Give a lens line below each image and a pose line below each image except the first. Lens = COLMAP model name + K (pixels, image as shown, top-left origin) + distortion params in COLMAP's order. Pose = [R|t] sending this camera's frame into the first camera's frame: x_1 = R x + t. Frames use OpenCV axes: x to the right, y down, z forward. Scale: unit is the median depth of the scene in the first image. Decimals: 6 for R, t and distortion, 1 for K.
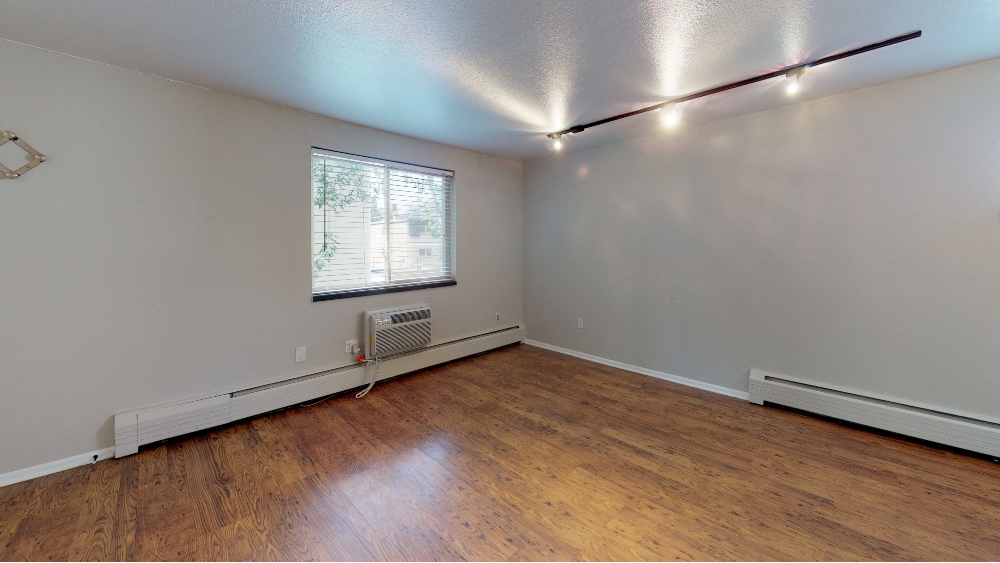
lens RADIAL K [[362.5, 0, 505.0], [0, 362.5, 284.3], [0, 0, 1]] dist [-0.001384, -0.000380]
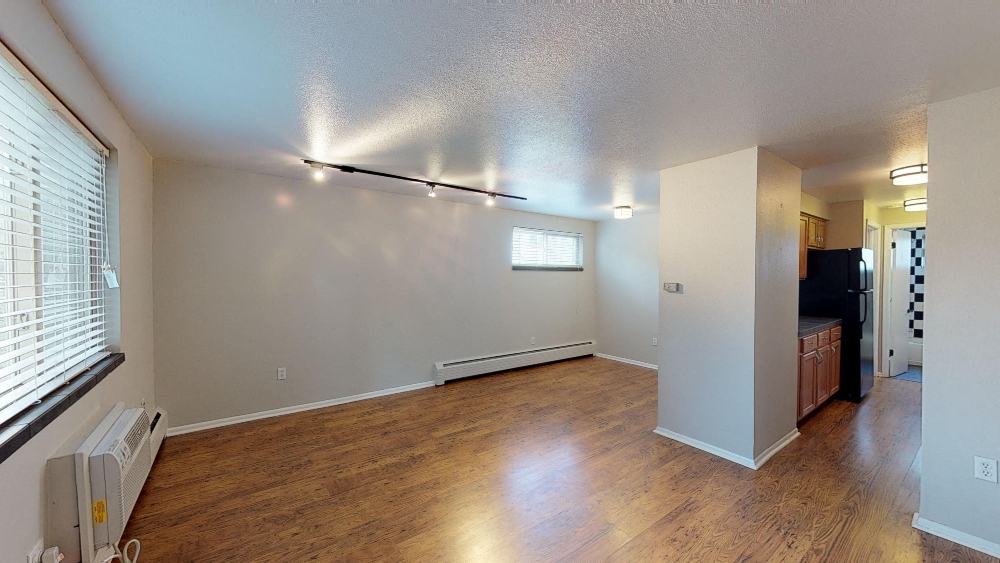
lens RADIAL K [[362.5, 0, 505.1], [0, 362.5, 281.8], [0, 0, 1]] dist [-0.001384, -0.000380]
pose [[0.142120, -0.011297, 0.989785, -0.795311], [0.096219, 0.995357, -0.002455, -0.075909], [-0.985162, 0.095585, 0.142547, 0.485447]]
